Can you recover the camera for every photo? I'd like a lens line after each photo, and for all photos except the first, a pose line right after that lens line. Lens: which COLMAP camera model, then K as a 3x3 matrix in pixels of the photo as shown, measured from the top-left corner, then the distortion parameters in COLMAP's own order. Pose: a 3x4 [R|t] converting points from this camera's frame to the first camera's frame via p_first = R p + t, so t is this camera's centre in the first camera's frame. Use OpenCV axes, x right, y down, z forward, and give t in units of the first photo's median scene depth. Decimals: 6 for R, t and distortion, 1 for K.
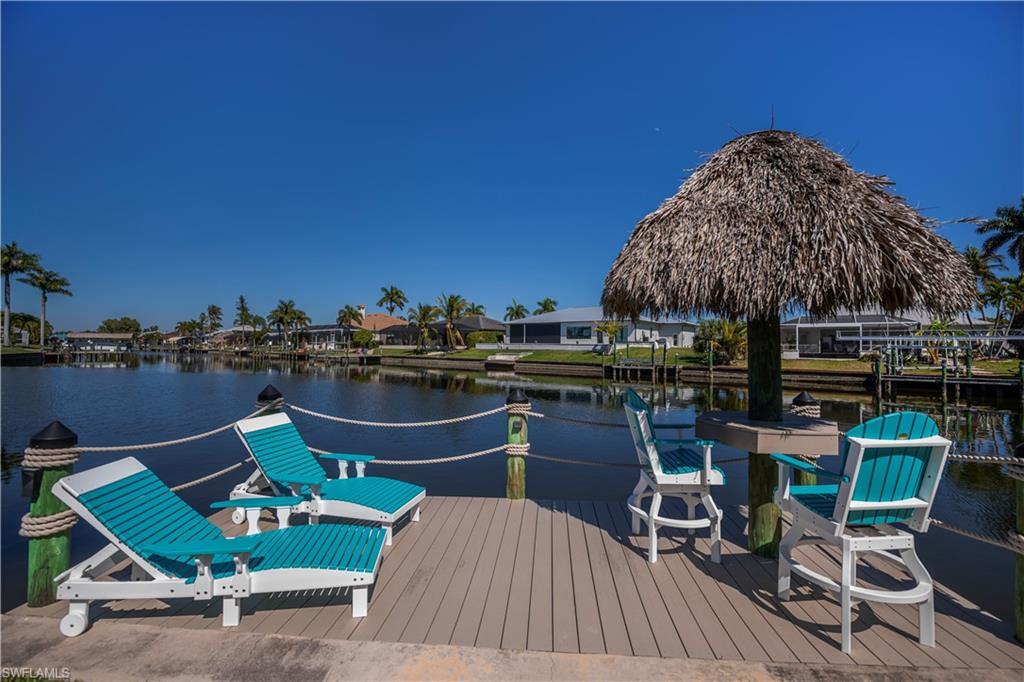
lens RADIAL K [[415.2, 0, 516.0], [0, 415.2, 339.2], [0, 0, 1]] dist [-0.015495, -0.000771]
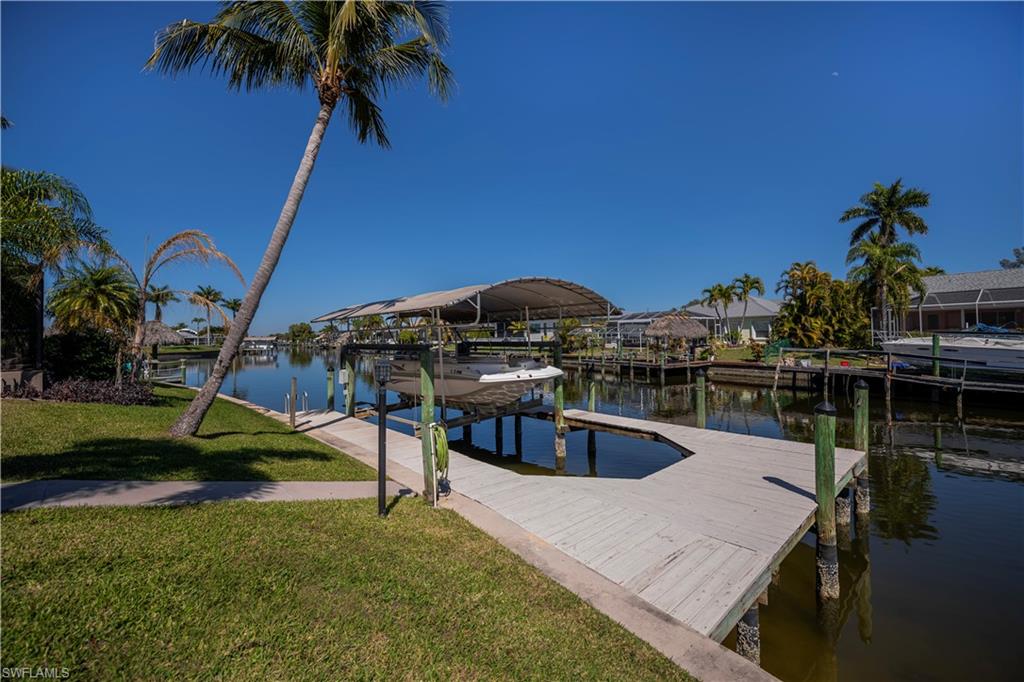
lens RADIAL K [[421.4, 0, 505.4], [0, 421.4, 334.5], [0, 0, 1]] dist [-0.015903, -0.000234]
pose [[0.936947, -0.024202, -0.348631, 0.615992], [0.027165, 0.999624, 0.003611, -0.005723], [0.348413, -0.012854, 0.937253, -0.250351]]
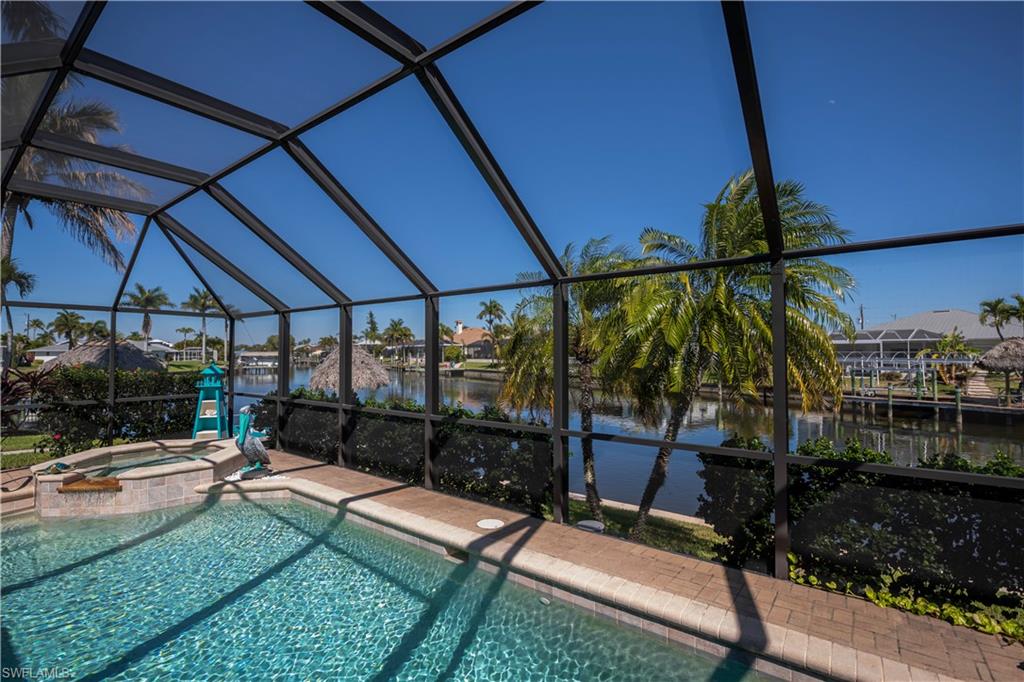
lens RADIAL K [[462.2, 0, 516.4], [0, 462.2, 365.7], [0, 0, 1]] dist [-0.024325, -0.000327]
pose [[0.954807, -0.003895, -0.297201, 0.241659], [0.017537, 0.998910, 0.043247, -0.028204], [0.296709, -0.046505, 0.953835, -0.188693]]
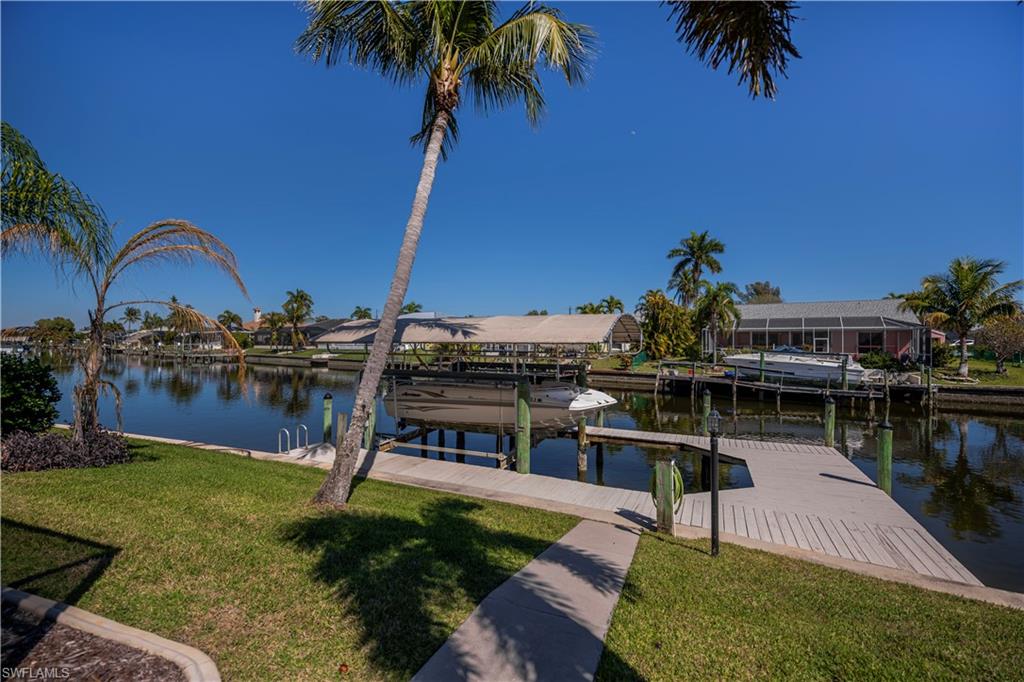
lens RADIAL K [[415.2, 0, 516.0], [0, 415.2, 339.2], [0, 0, 1]] dist [-0.015495, -0.000771]
pose [[0.998601, -0.006108, 0.052514, 0.511525], [0.005509, 0.999918, 0.011551, -0.018529], [-0.052581, -0.011245, 0.998553, -0.268196]]
